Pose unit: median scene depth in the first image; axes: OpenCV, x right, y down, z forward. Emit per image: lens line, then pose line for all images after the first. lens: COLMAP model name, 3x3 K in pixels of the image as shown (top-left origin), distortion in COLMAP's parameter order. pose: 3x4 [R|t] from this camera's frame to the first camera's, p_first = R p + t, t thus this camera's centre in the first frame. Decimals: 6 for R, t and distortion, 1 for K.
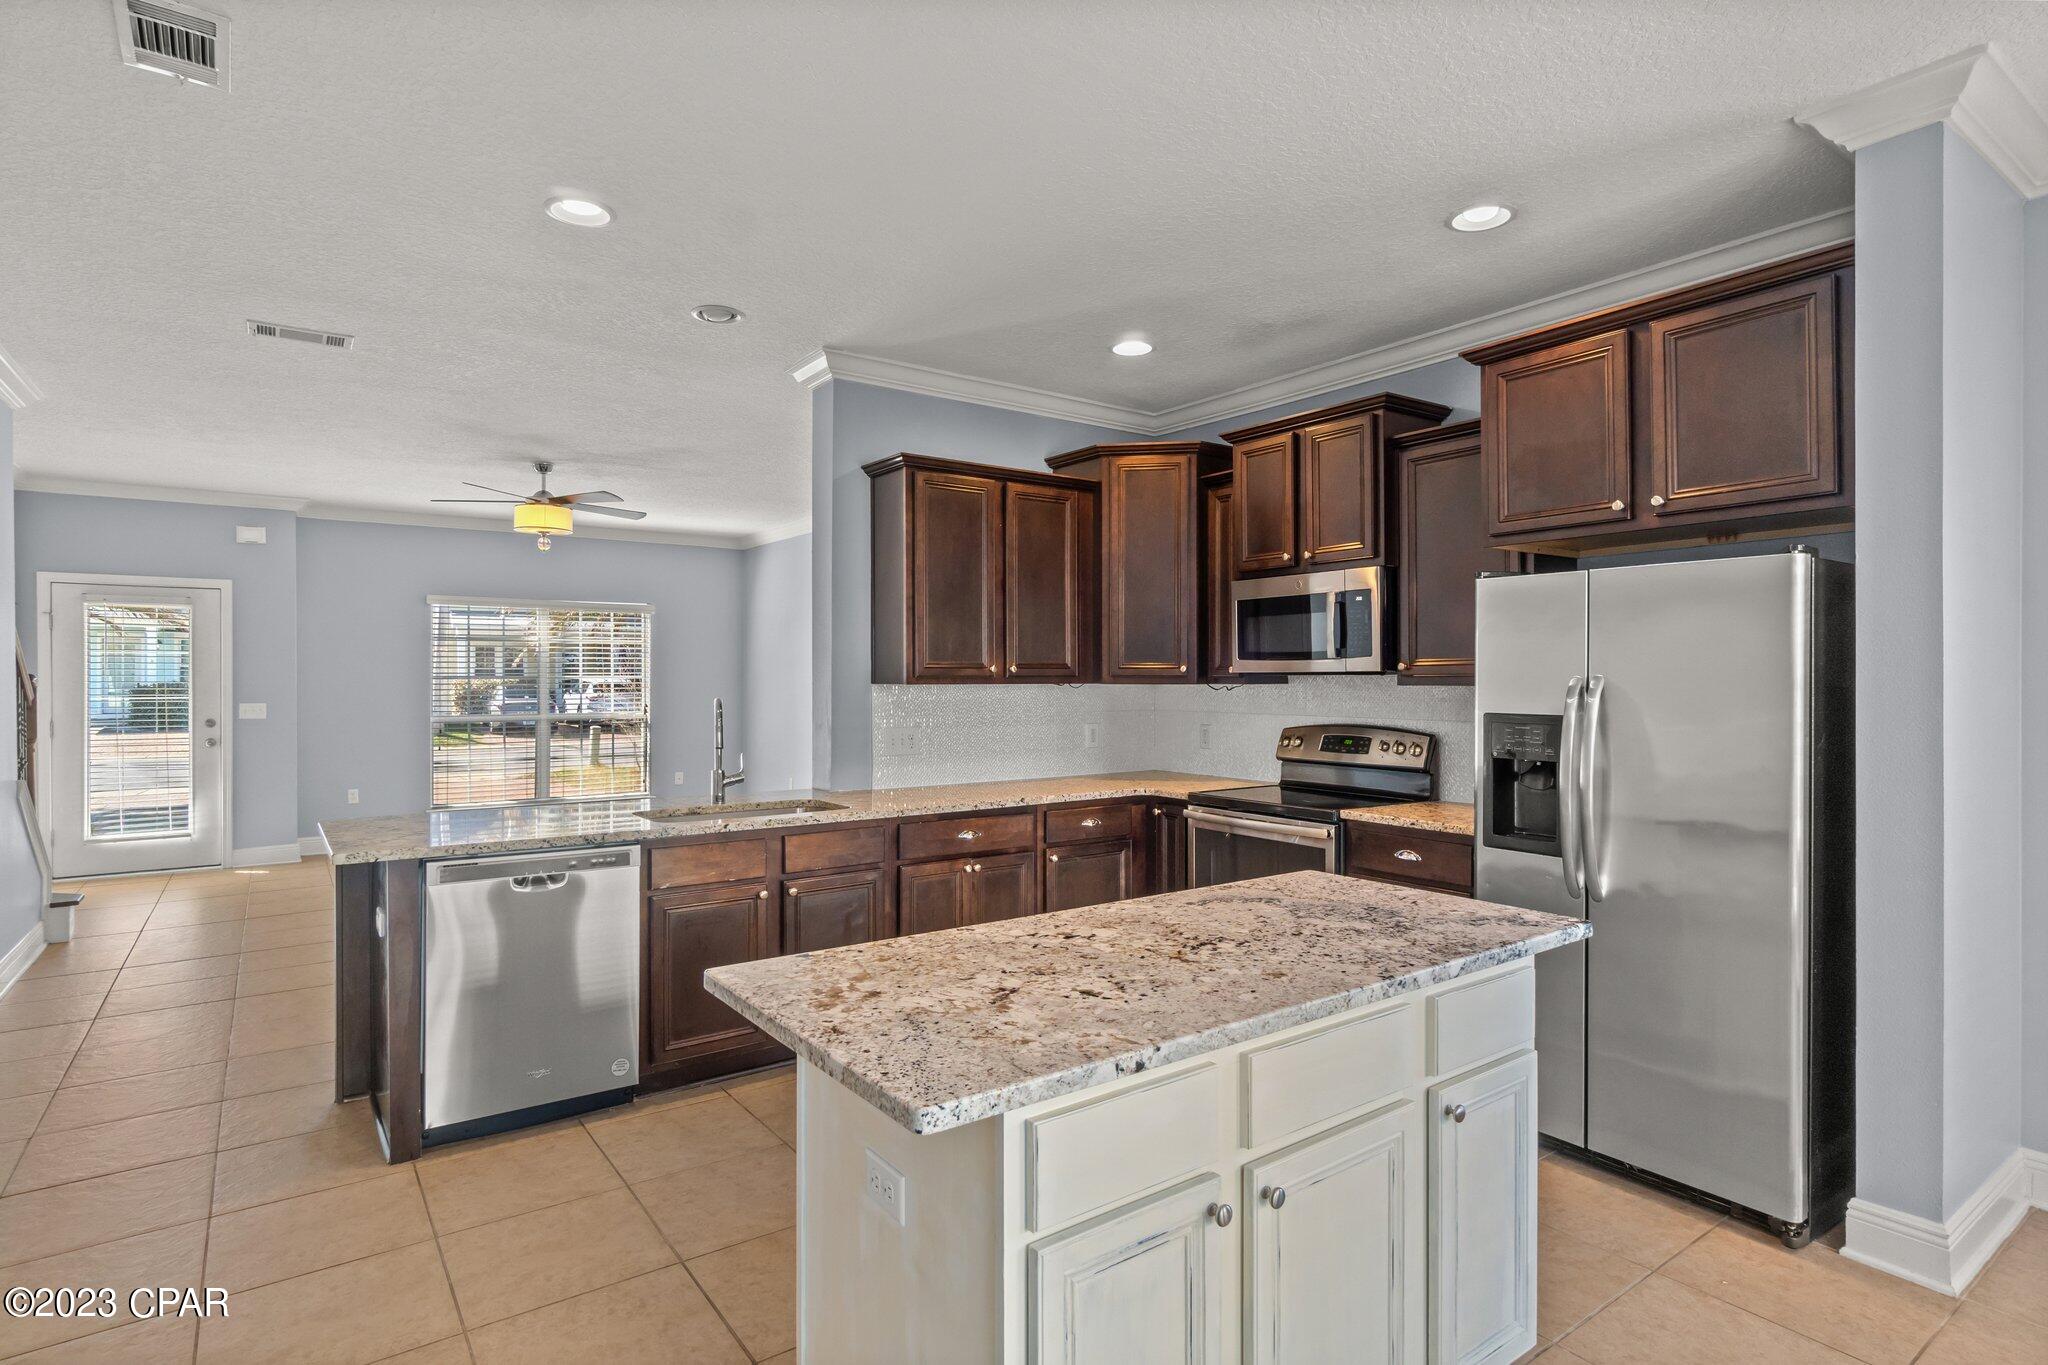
lens RADIAL K [[1055.6, 0, 1024.0], [0, 1055.6, 682.5], [0, 0, 1]] dist [-0.005076, -0.000074]
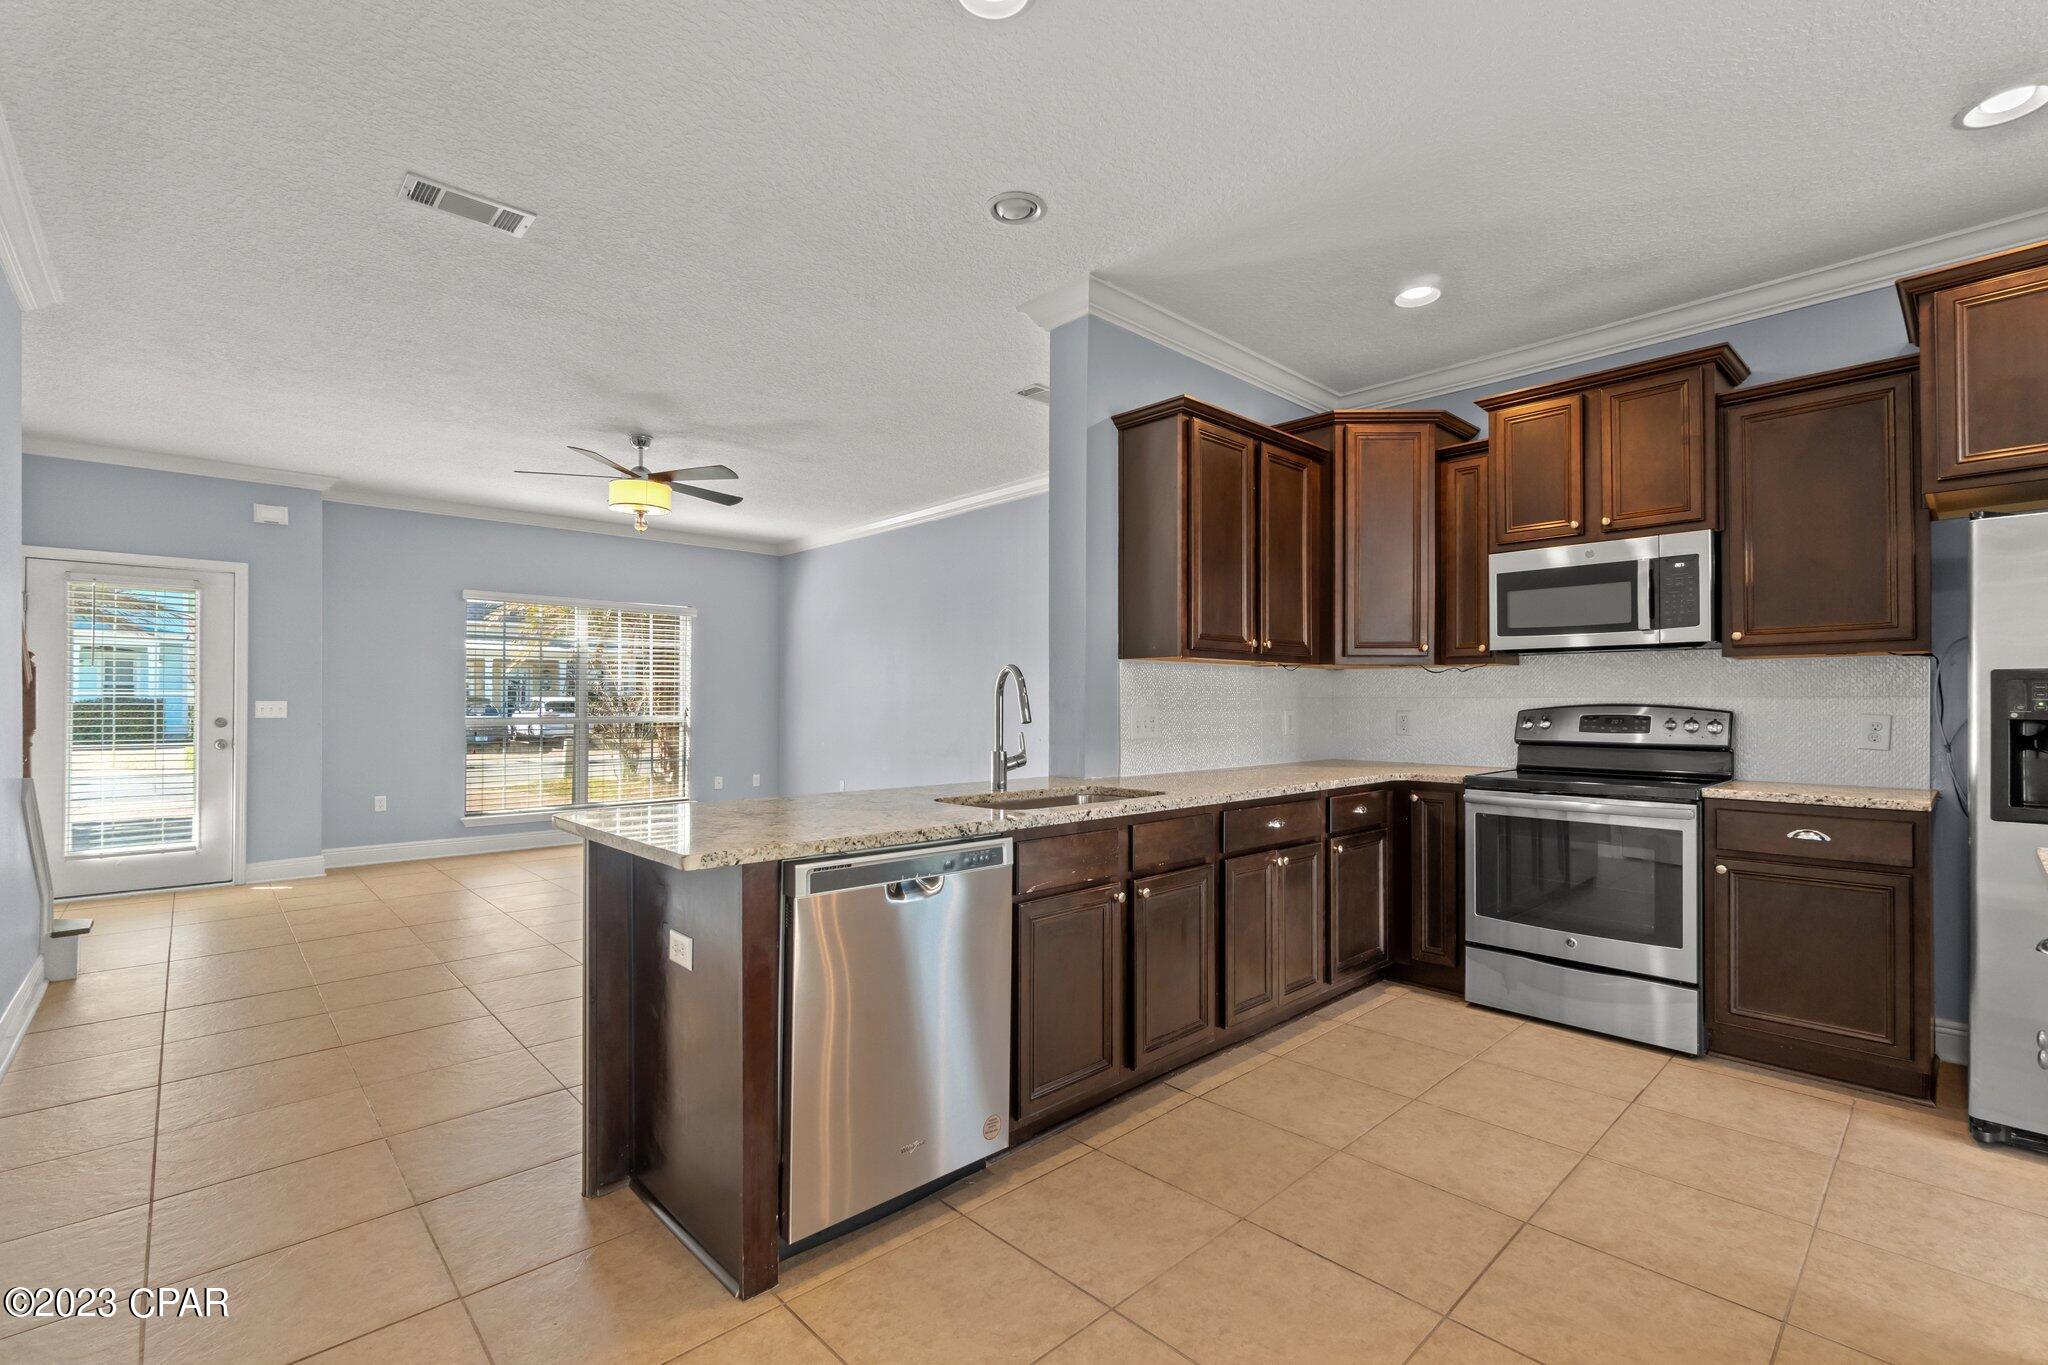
lens RADIAL K [[904.7, 0, 1024.9], [0, 904.7, 701.5], [0, 0, 1]] dist [-0.001602, 0.000031]
pose [[0.991405, 0.001395, 0.130823, -0.328825], [-0.000520, 0.999977, -0.006717, 0.042988], [-0.130830, 0.006591, 0.991383, 0.249880]]
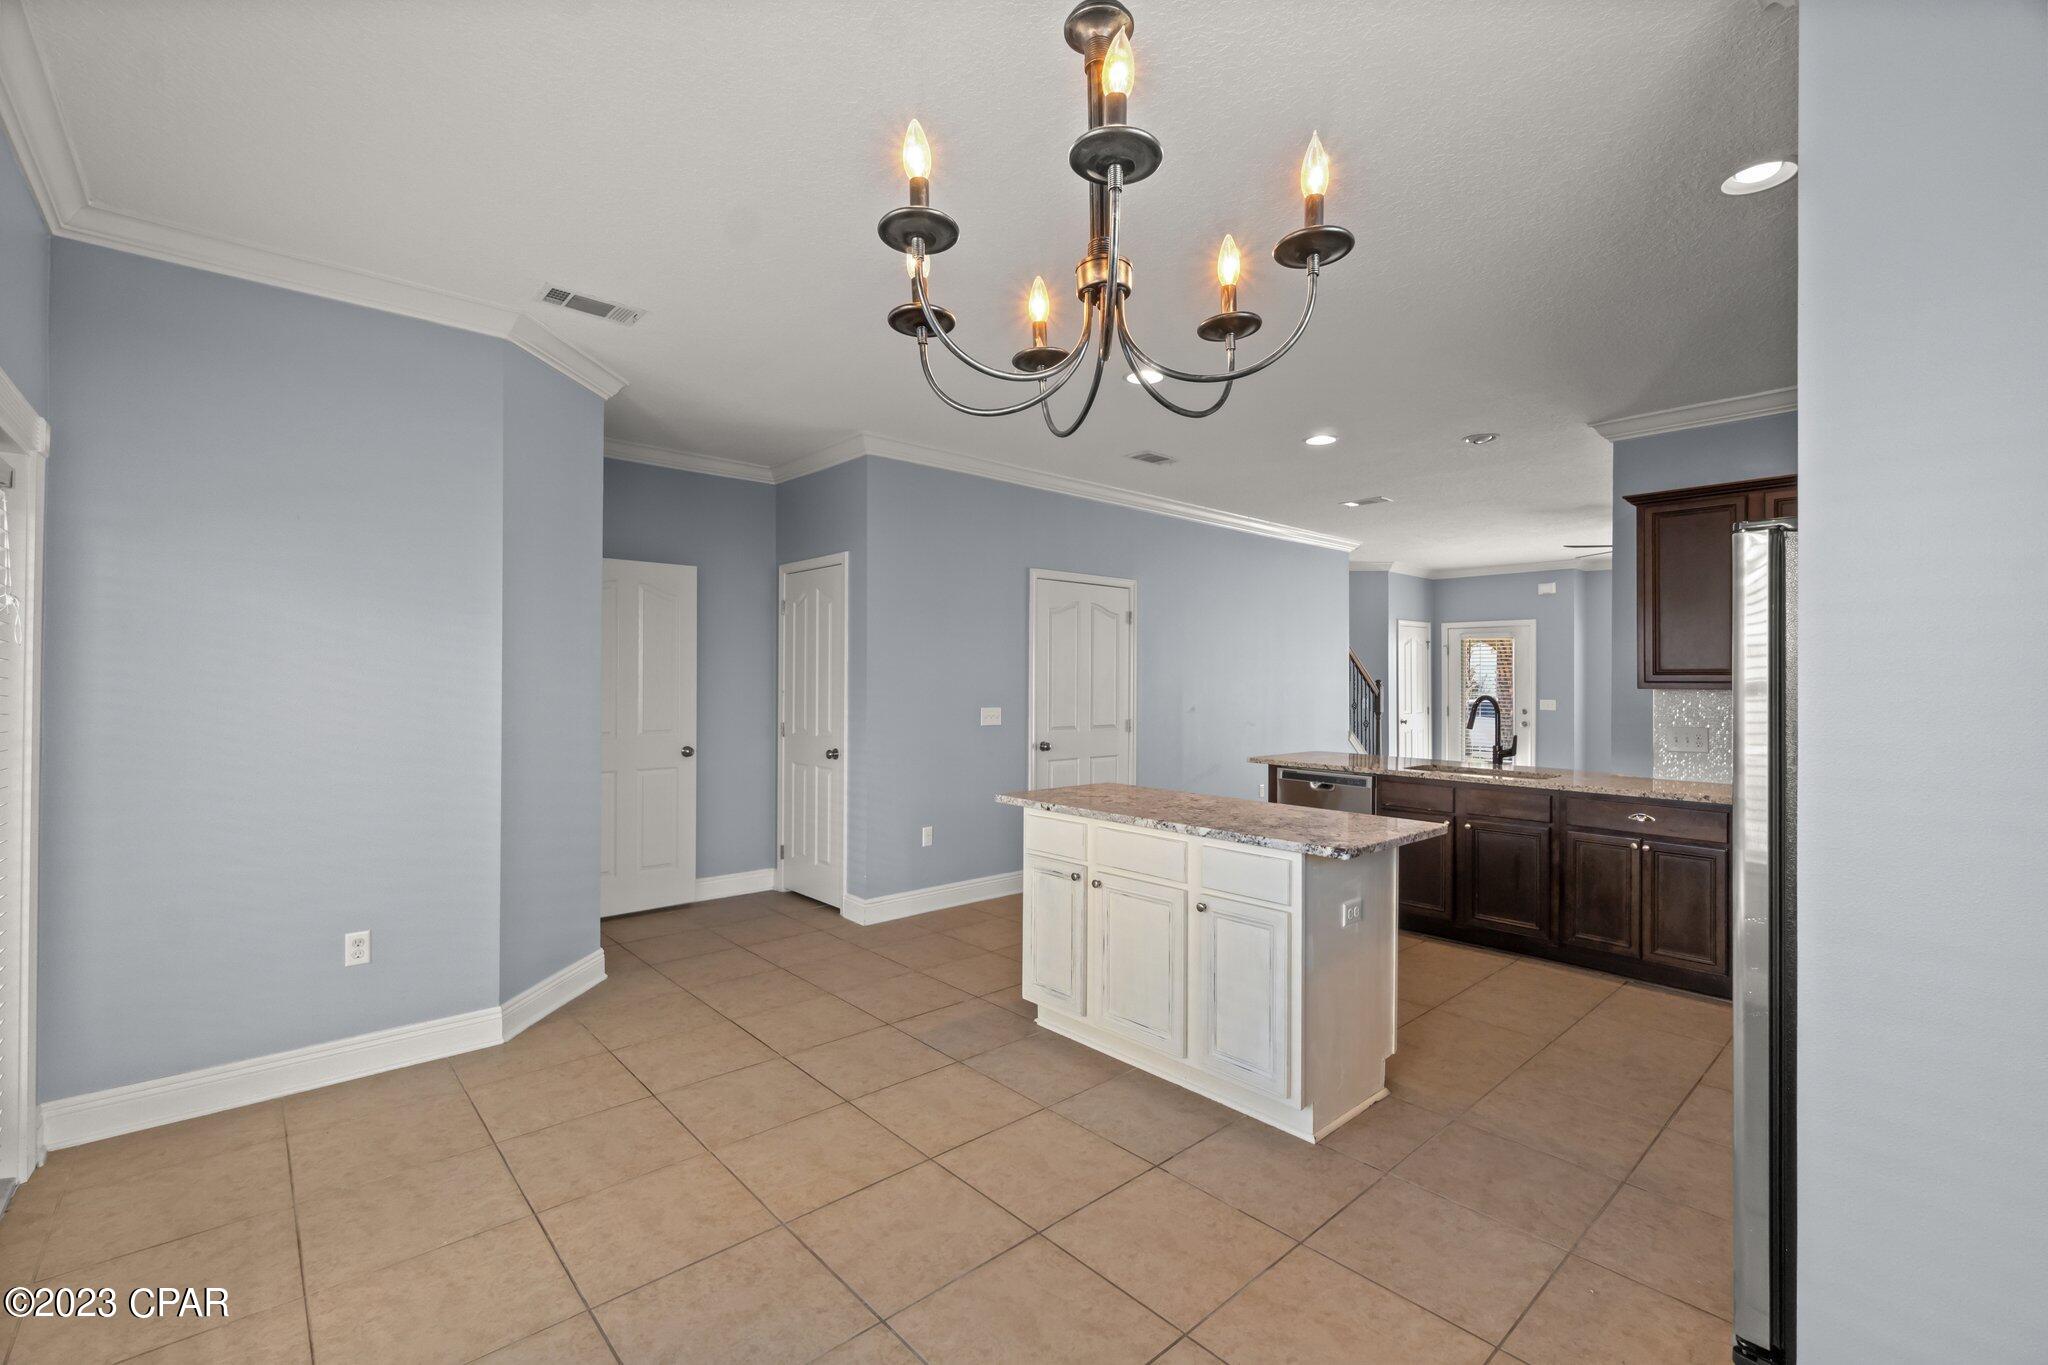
lens RADIAL K [[886.2, 0, 1024.0], [0, 886.2, 682.5], [0, 0, 1]] dist [0.000624, 0.000247]
pose [[0.105592, 0.003473, -0.994404, 0.773072], [-0.010745, 0.999940, 0.002352, -0.000063], [0.994352, 0.010437, 0.105623, 0.199064]]
